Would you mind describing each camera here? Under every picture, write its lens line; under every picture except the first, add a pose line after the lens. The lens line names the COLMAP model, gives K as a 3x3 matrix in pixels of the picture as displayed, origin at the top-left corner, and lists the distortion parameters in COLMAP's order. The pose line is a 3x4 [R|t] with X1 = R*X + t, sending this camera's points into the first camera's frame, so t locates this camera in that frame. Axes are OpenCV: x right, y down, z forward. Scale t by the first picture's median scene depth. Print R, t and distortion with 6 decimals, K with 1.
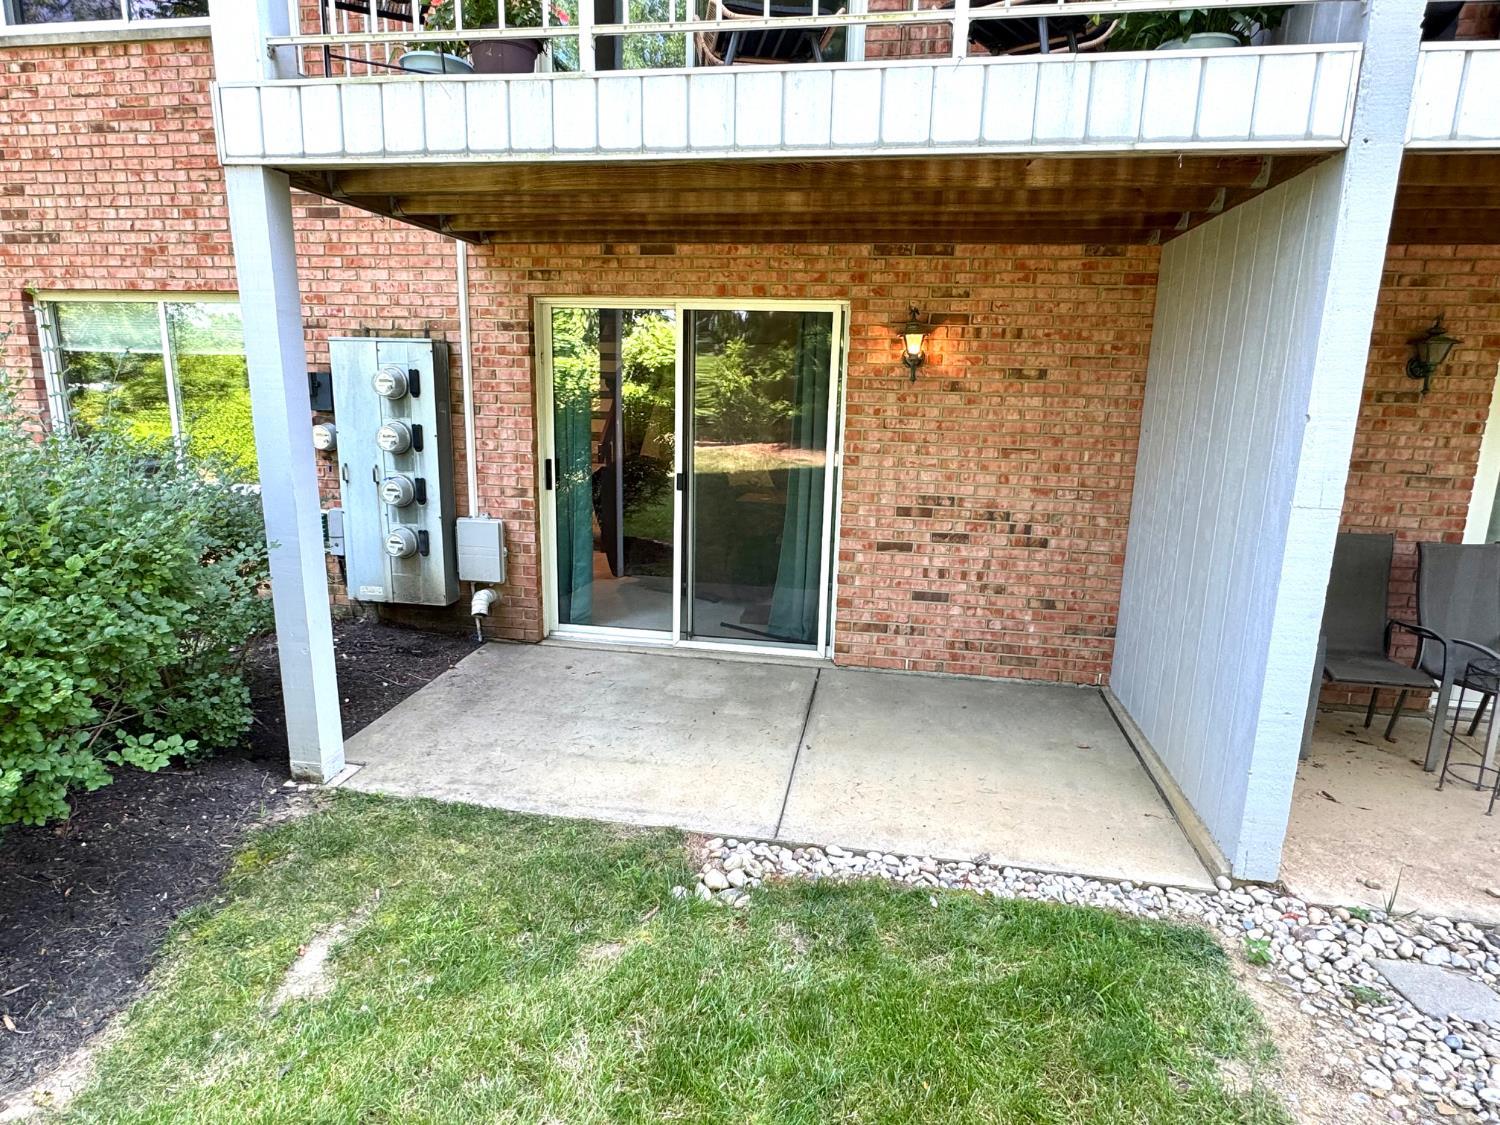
lens RADIAL K [[846.0, 0, 749.4], [0, 846.0, 565.1], [0, 0, 1]] dist [-0.001762, 0.000410]
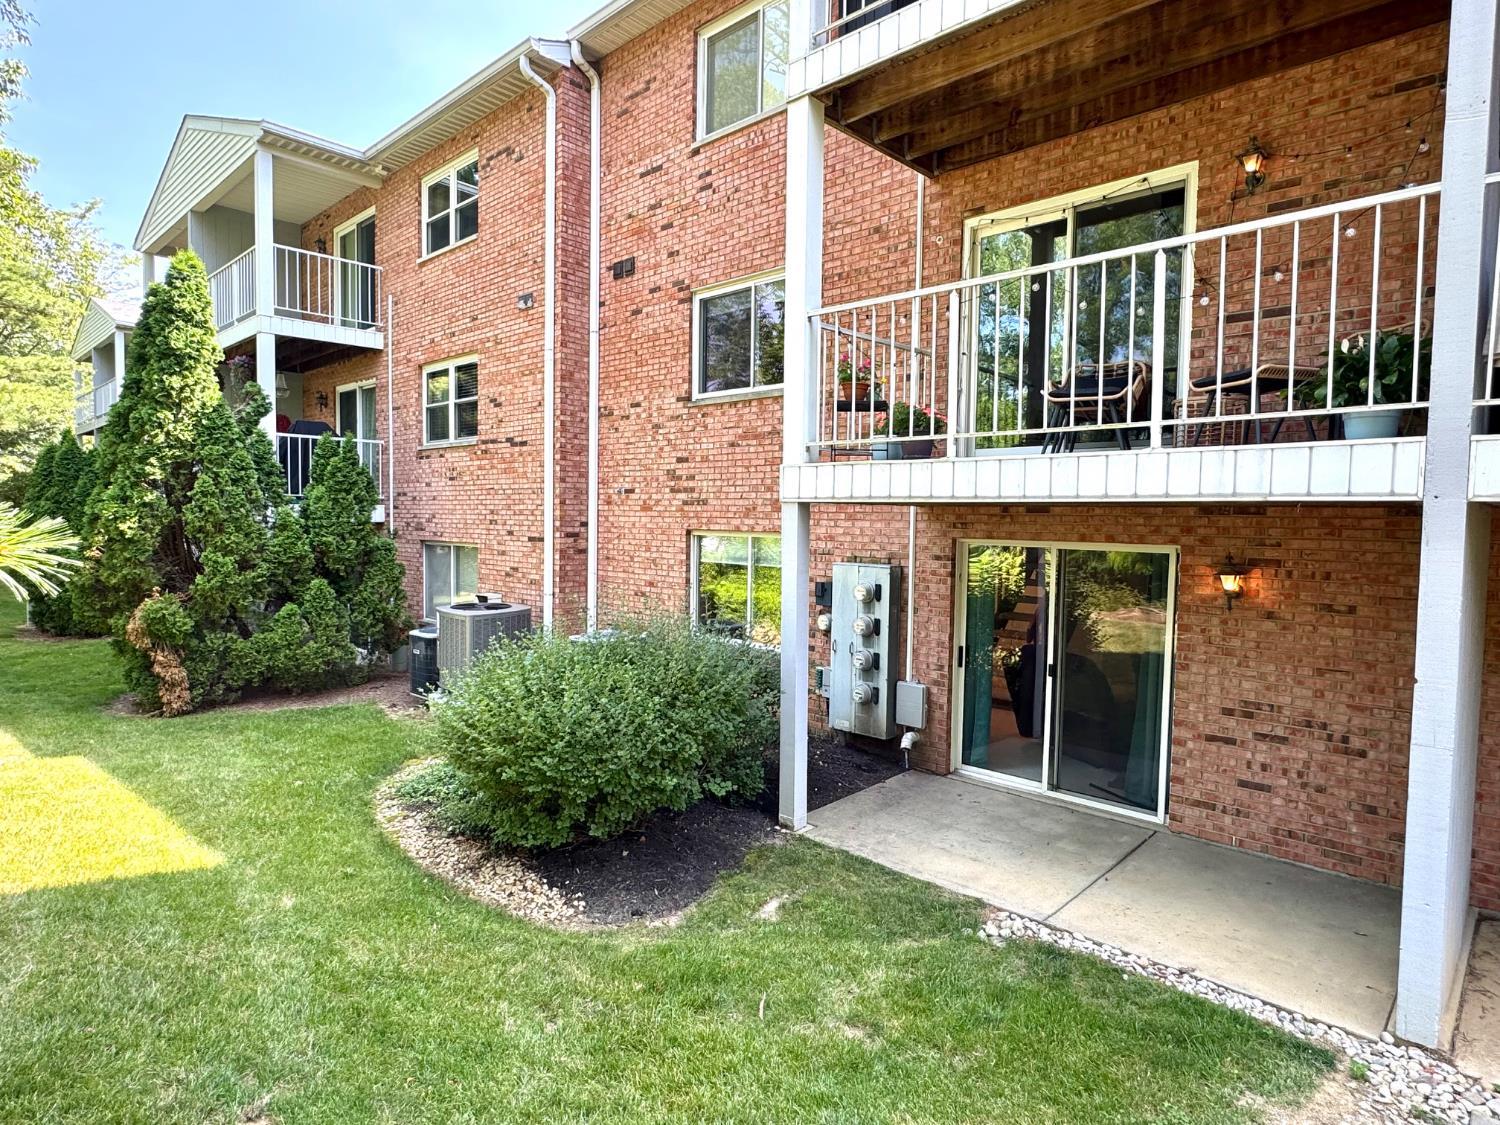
lens RADIAL K [[846.0, 0, 751.5], [0, 846.0, 559.9], [0, 0, 1]] dist [-0.001762, 0.000410]
pose [[0.829971, 0.016163, -0.557573, 0.305564], [-0.115963, 0.982741, -0.144127, -0.023586], [0.545620, 0.184279, 0.817521, -0.455177]]
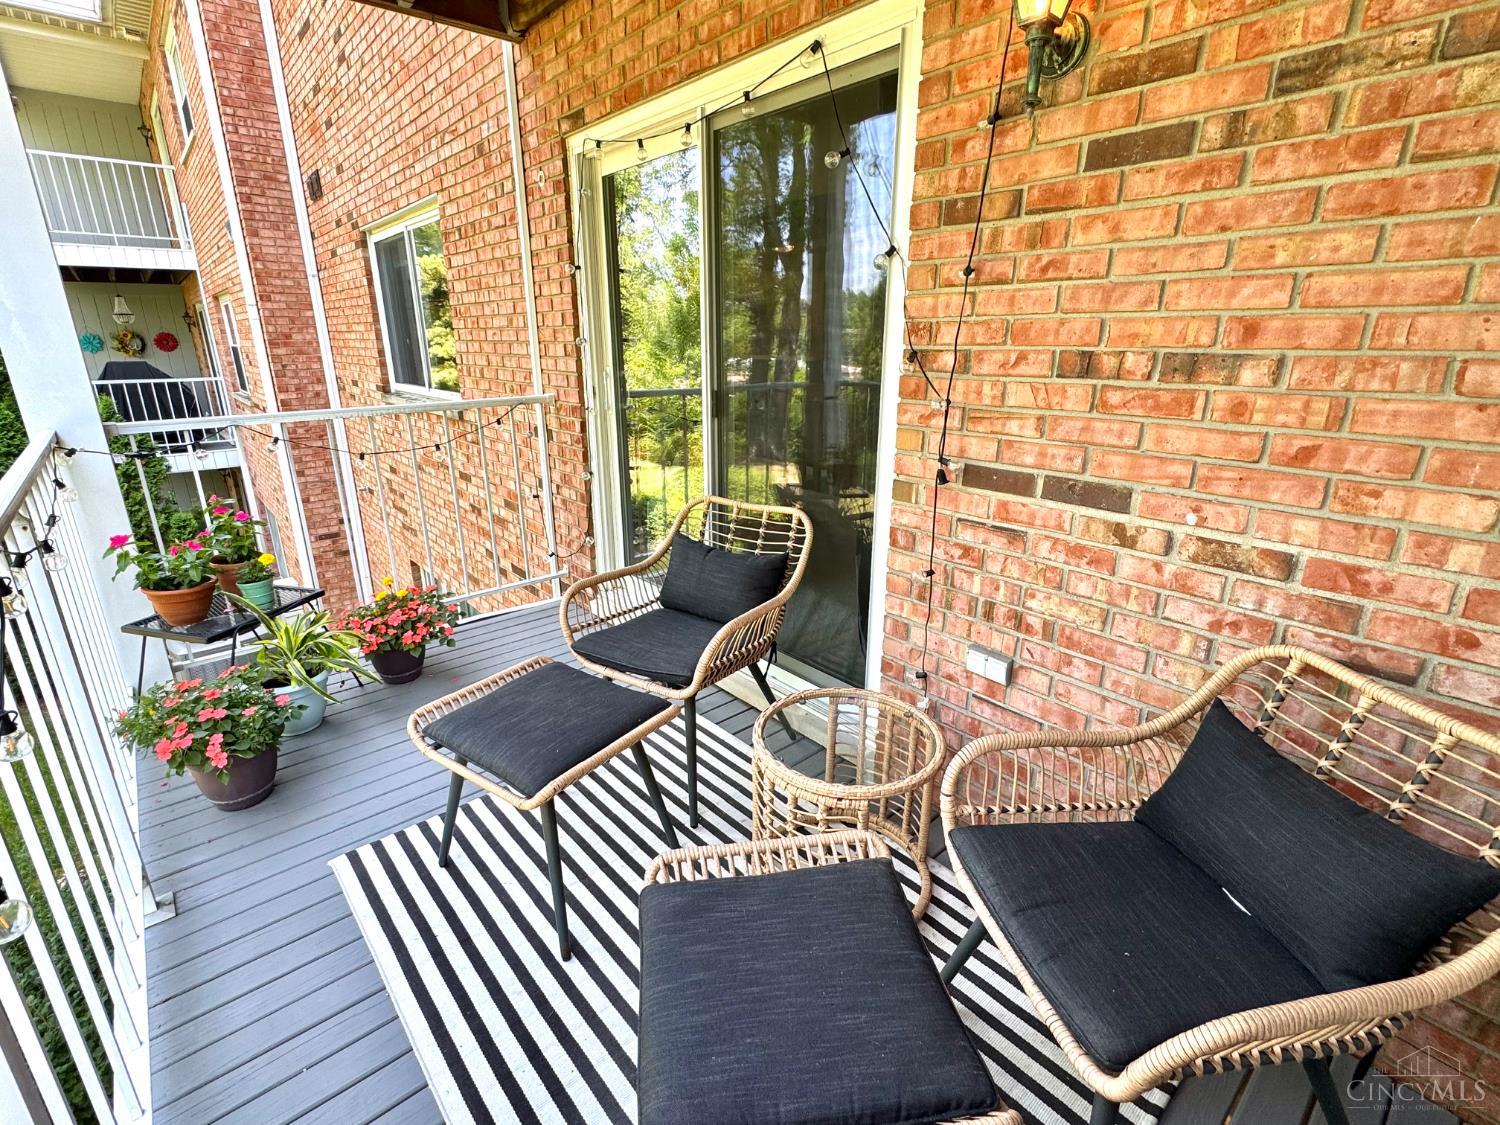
lens RADIAL K [[698.8, 0, 749.7], [0, 698.8, 563.4], [0, 0, 1]] dist [-0.001531, -0.000165]
pose [[0.775577, 0.169048, -0.608196, 0.339447], [-0.118225, 0.985326, 0.123110, -0.632160], [0.620083, -0.023577, 0.784182, 0.523735]]
